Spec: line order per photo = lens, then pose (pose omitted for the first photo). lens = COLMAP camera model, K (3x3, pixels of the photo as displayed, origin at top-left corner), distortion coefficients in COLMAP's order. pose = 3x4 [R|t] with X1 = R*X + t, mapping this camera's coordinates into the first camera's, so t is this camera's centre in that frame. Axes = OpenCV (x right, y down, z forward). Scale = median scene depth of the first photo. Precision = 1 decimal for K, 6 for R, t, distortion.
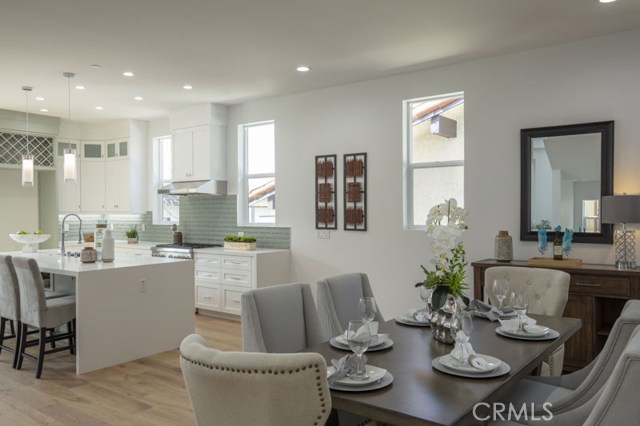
lens RADIAL K [[513.9, 0, 320.0], [0, 513.9, 213.0], [0, 0, 1]] dist [0.012242, 0.003144]
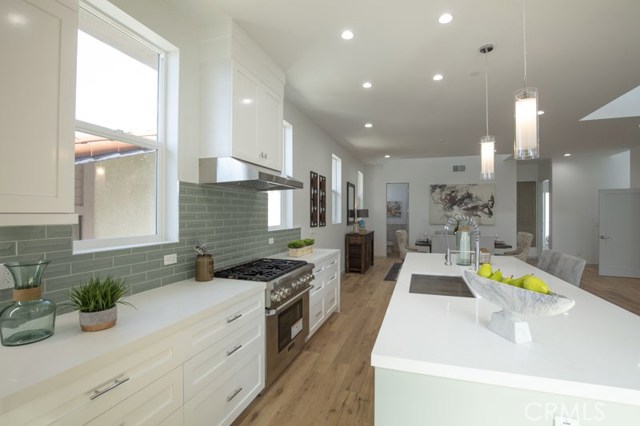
lens RADIAL K [[293.1, 0, 325.2], [0, 293.1, 212.6], [0, 0, 1]] dist [-0.019103, 0.000443]
pose [[-0.335933, 0.001769, 0.941884, -0.690241], [-0.001602, 0.999996, -0.002449, -0.004009], [-0.941885, -0.002332, -0.335928, 1.163010]]
